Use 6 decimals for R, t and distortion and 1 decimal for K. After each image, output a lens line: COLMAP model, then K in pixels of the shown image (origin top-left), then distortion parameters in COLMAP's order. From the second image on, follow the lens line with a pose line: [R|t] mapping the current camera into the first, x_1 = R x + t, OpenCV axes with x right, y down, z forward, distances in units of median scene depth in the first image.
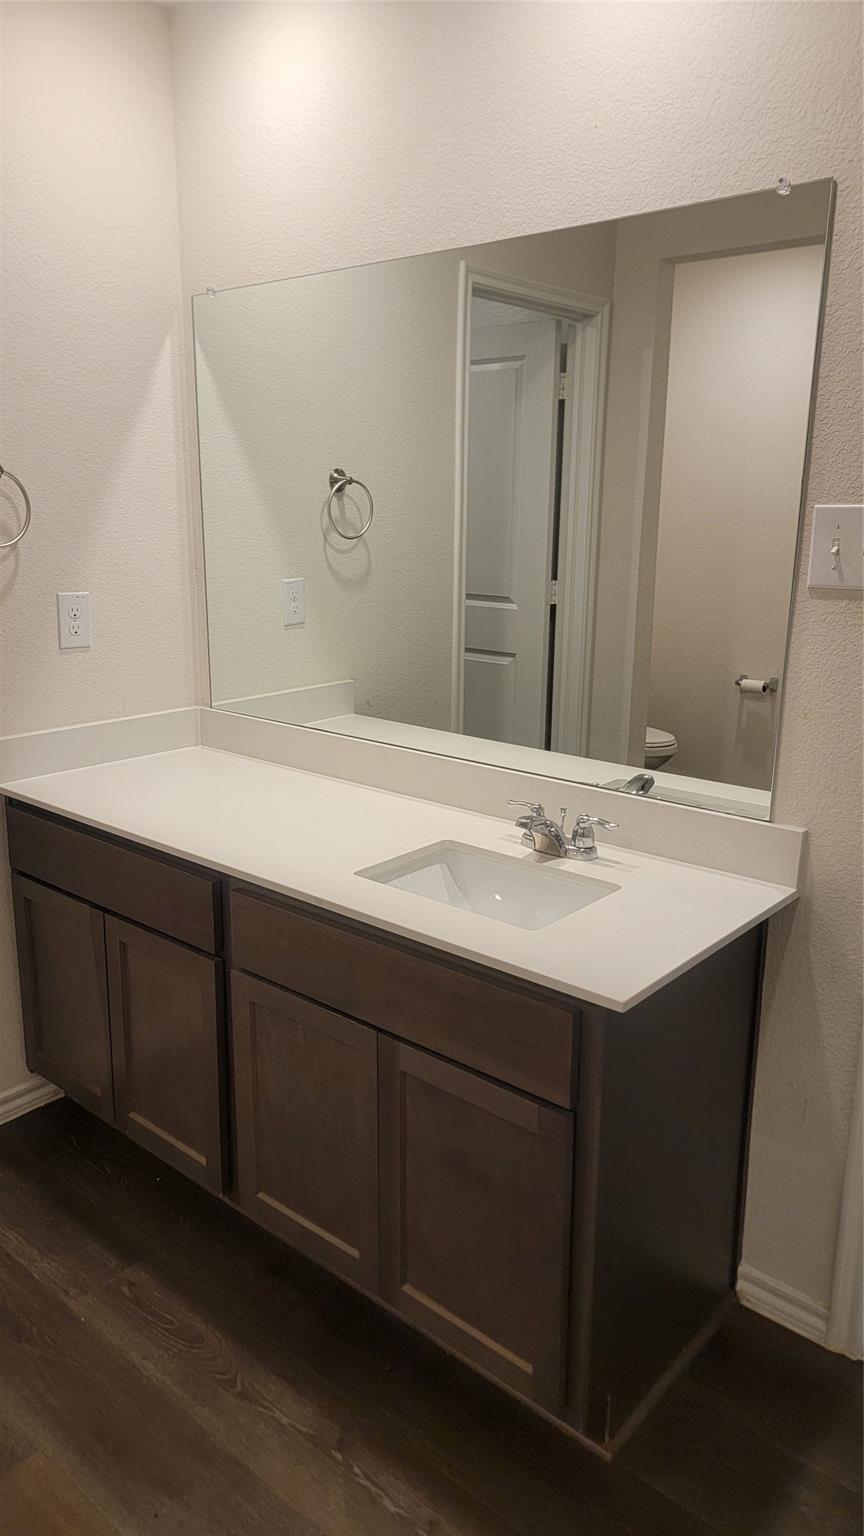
lens RADIAL K [[1054.0, 0, 406.6], [0, 1054.0, 768.8], [0, 0, 1]] dist [0.092657, -0.089113]
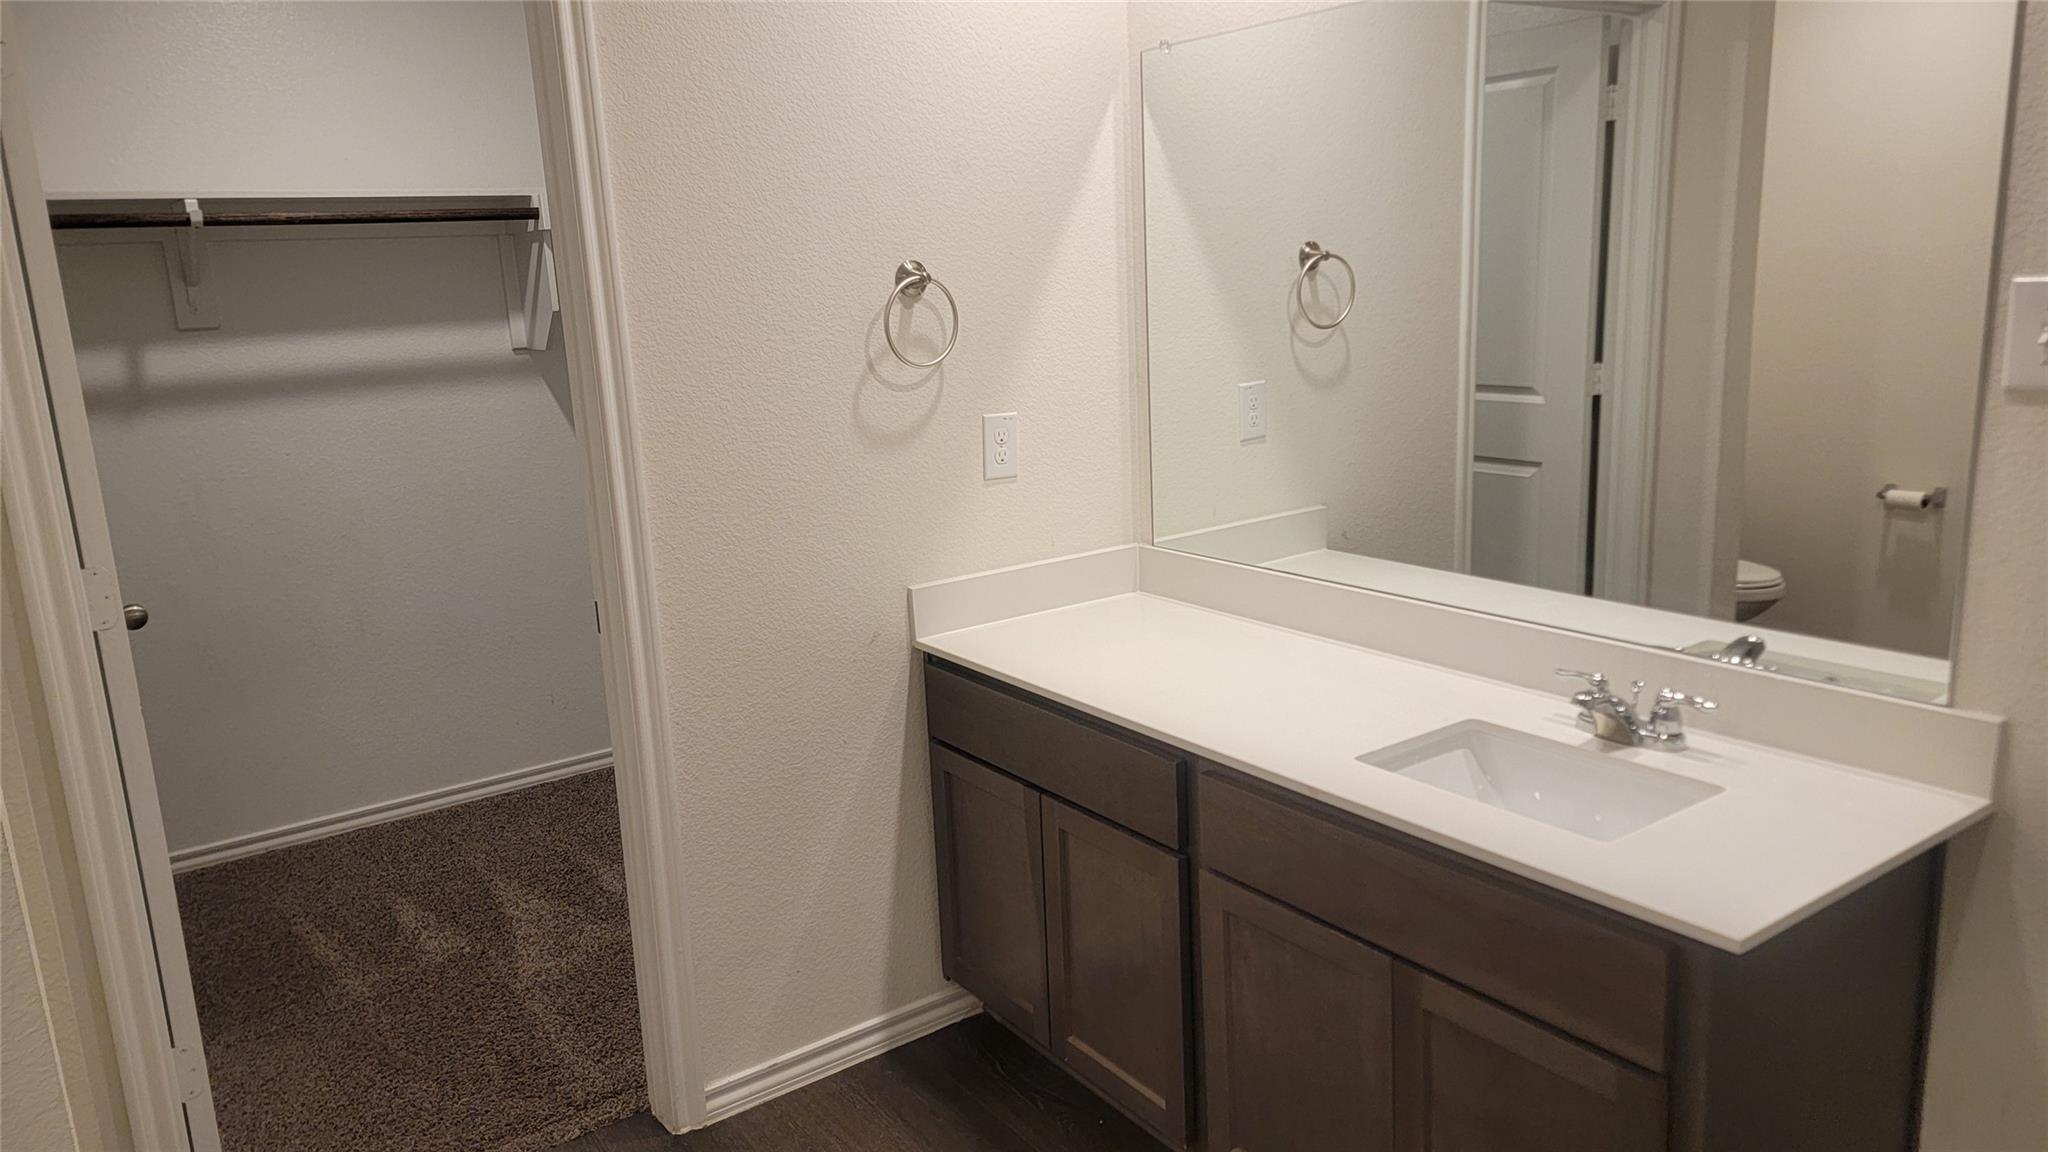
lens RADIAL K [[1403.1, 0, 1025.5], [0, 1403.1, 572.3], [0, 0, 1]] dist [0.097400, -0.069606]
pose [[0.973713, -0.001031, -0.227776, -0.042983], [-0.004370, 0.999721, -0.023207, -0.014403], [0.227736, 0.023592, 0.973437, -0.095286]]
